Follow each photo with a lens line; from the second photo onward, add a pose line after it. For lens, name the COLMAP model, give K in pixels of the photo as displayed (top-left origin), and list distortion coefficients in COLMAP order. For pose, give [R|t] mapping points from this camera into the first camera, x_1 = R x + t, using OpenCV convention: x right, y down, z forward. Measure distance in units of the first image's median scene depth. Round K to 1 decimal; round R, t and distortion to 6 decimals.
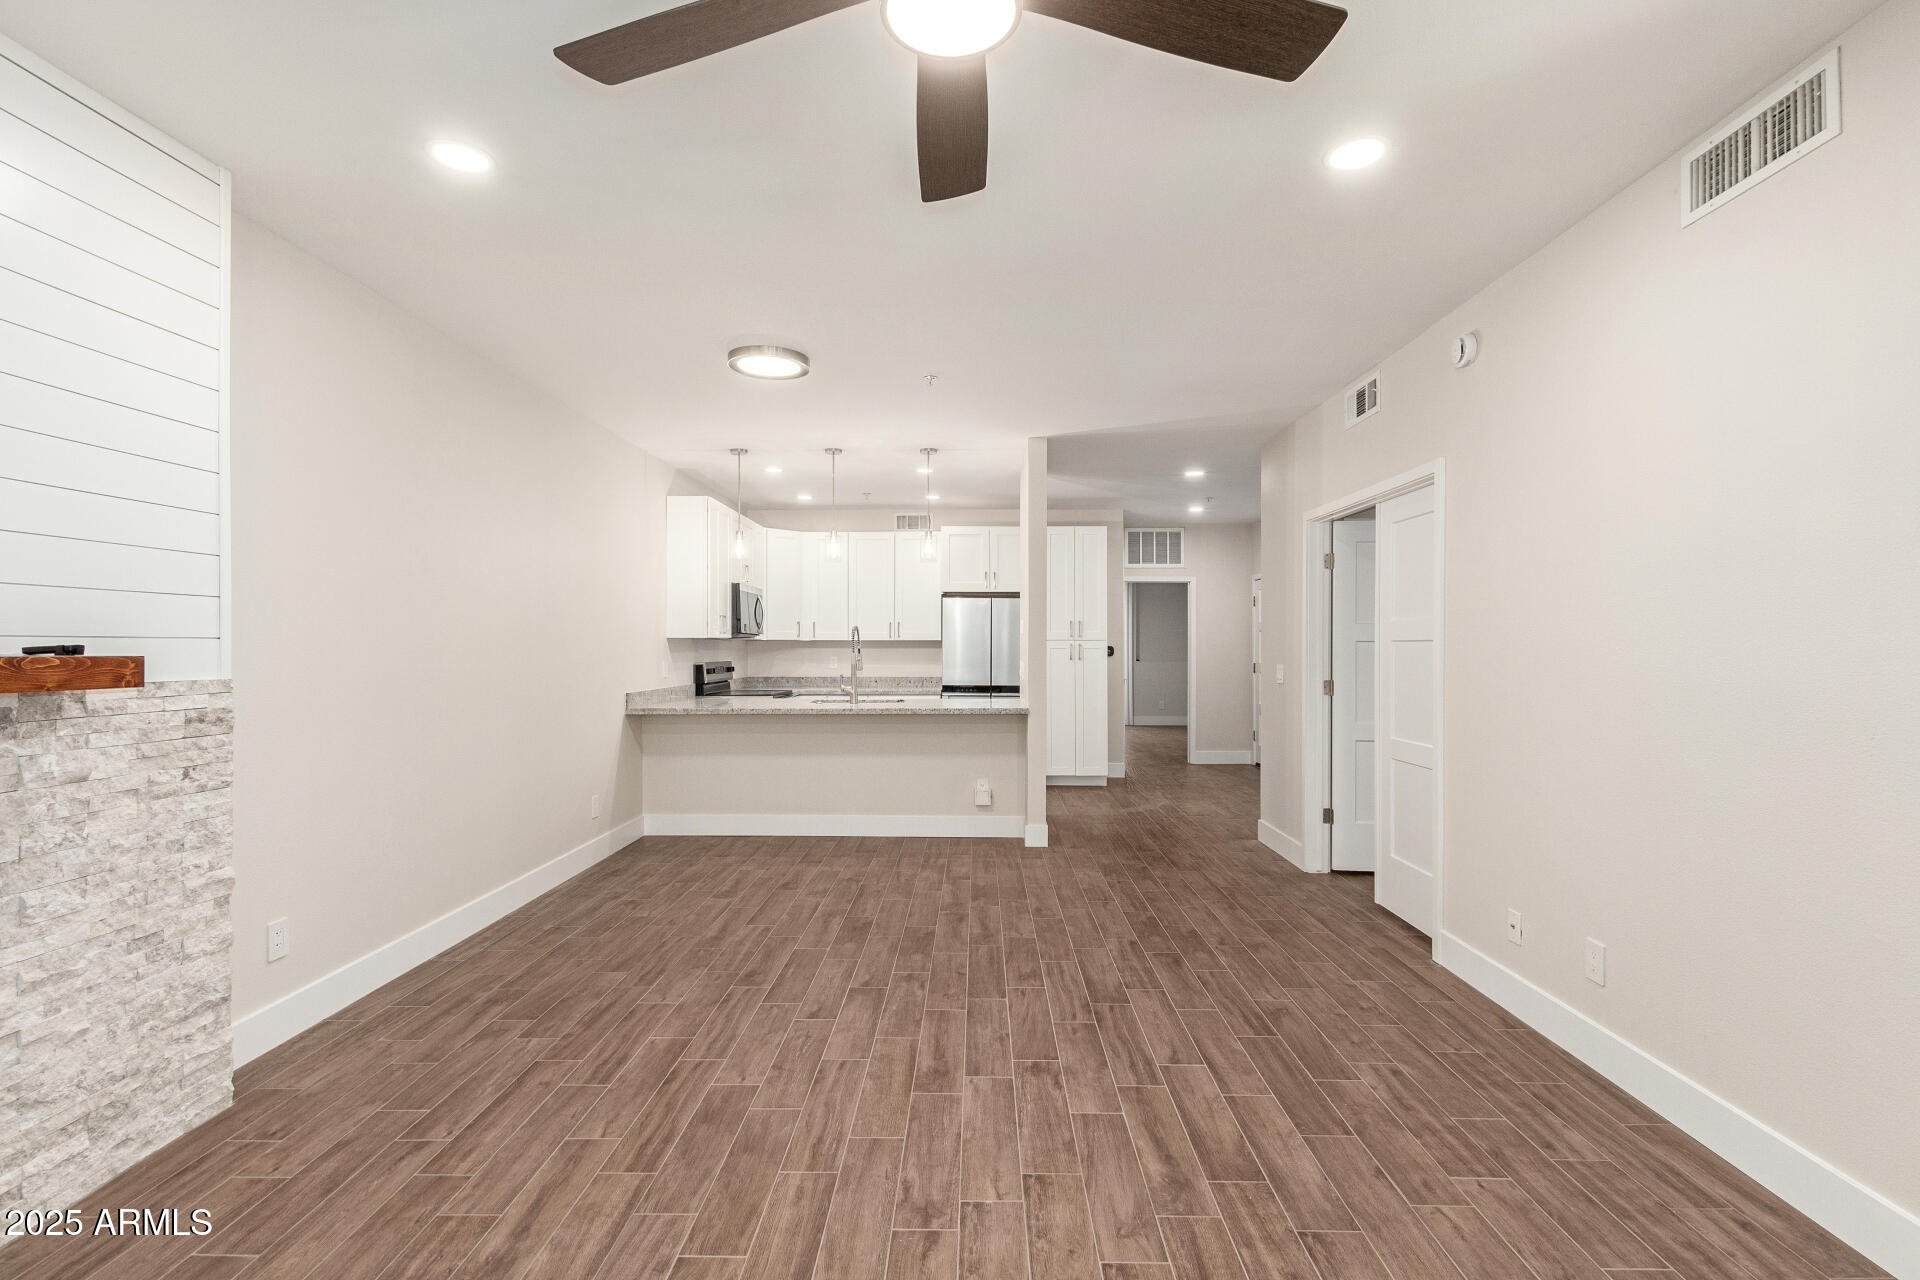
lens RADIAL K [[878.5, 0, 967.3], [0, 878.5, 646.2], [0, 0, 1]] dist [0.008432, -0.004362]
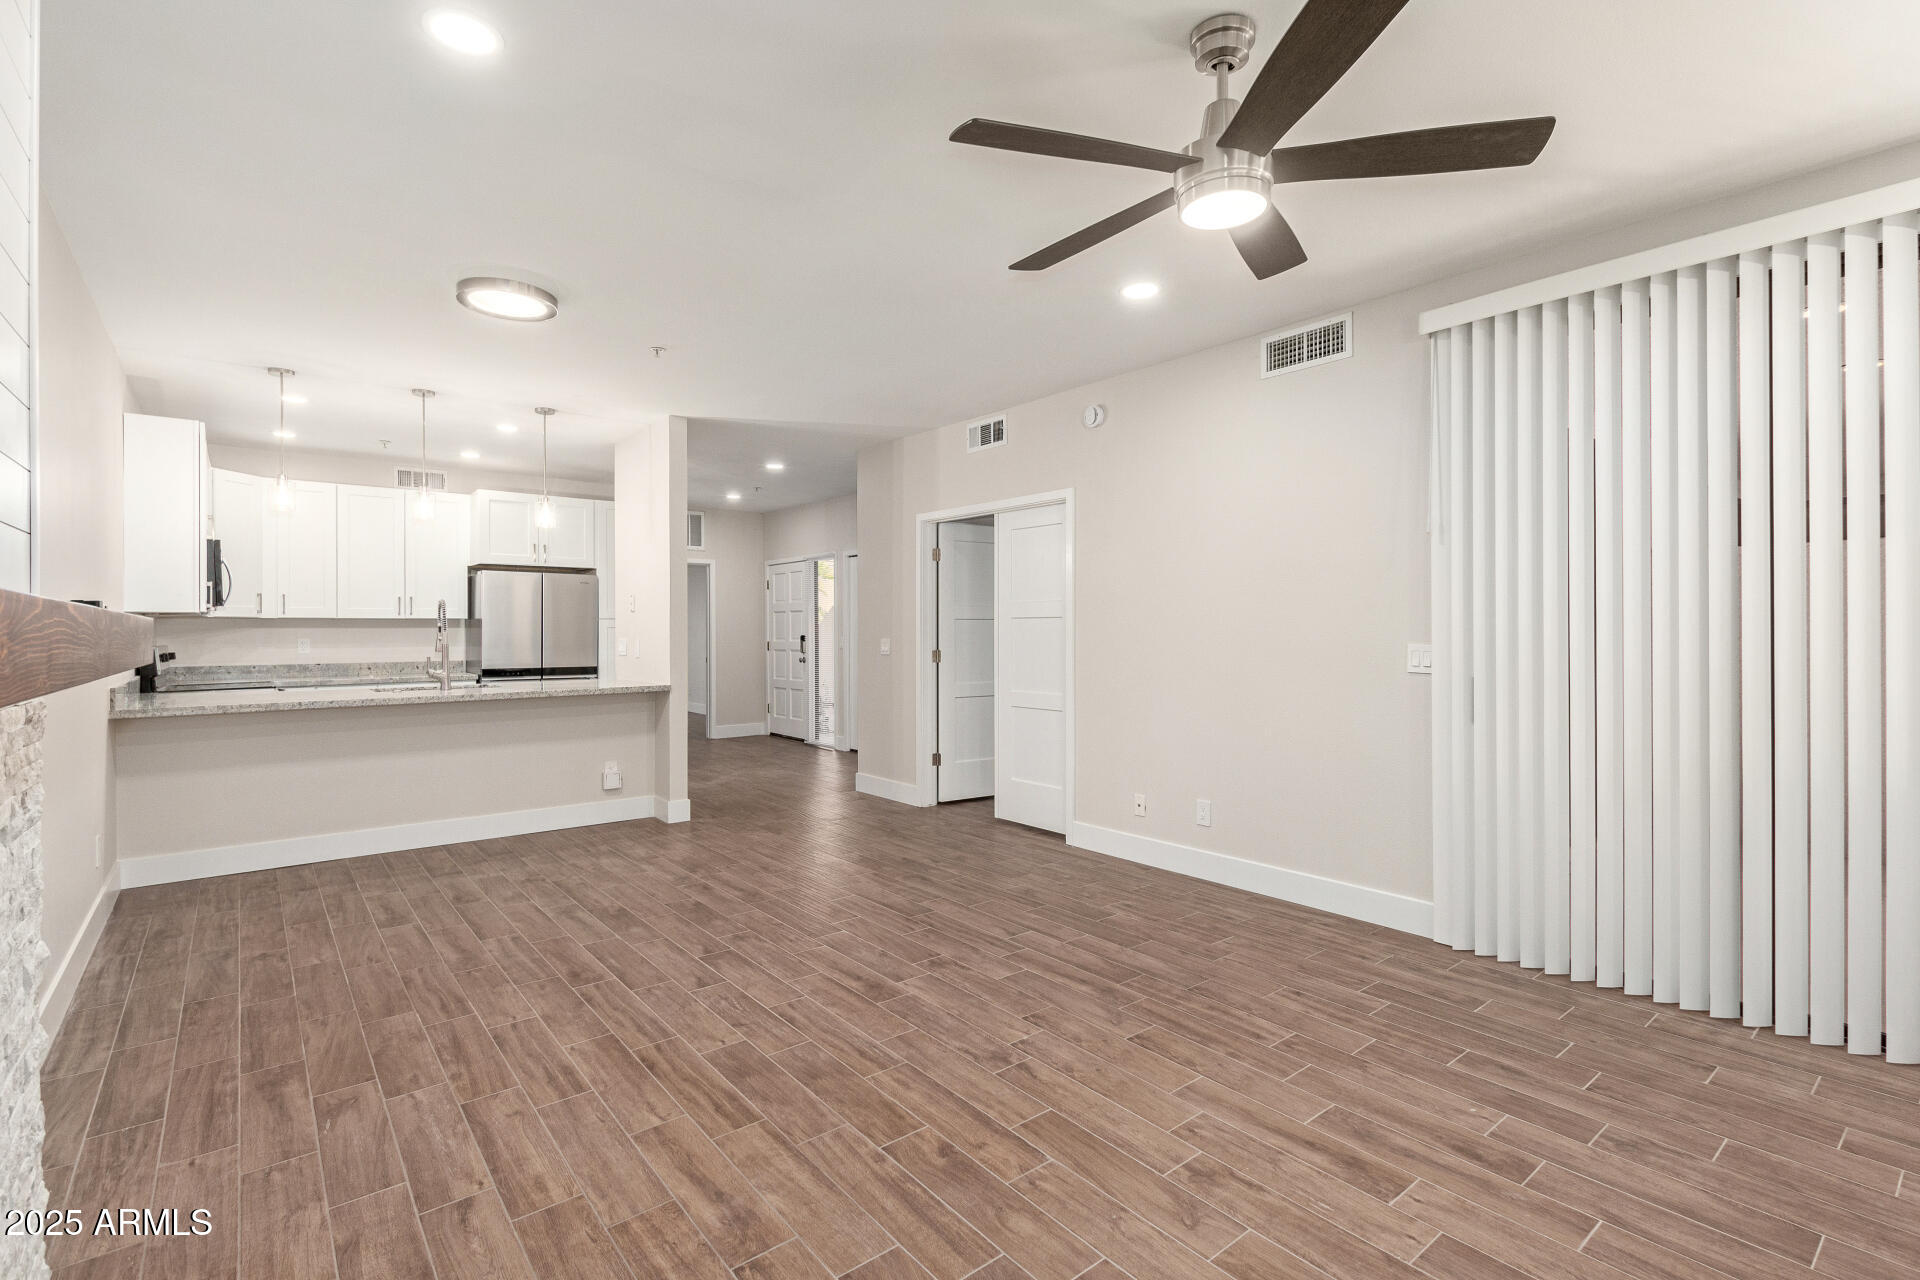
lens RADIAL K [[878.5, 0, 962.7], [0, 878.5, 626.7], [0, 0, 1]] dist [0.008432, -0.004362]
pose [[0.765939, -0.000687, 0.642913, -0.479332], [0.003308, 0.999990, -0.002874, 0.012154], [-0.642904, 0.004328, 0.765934, 0.029624]]
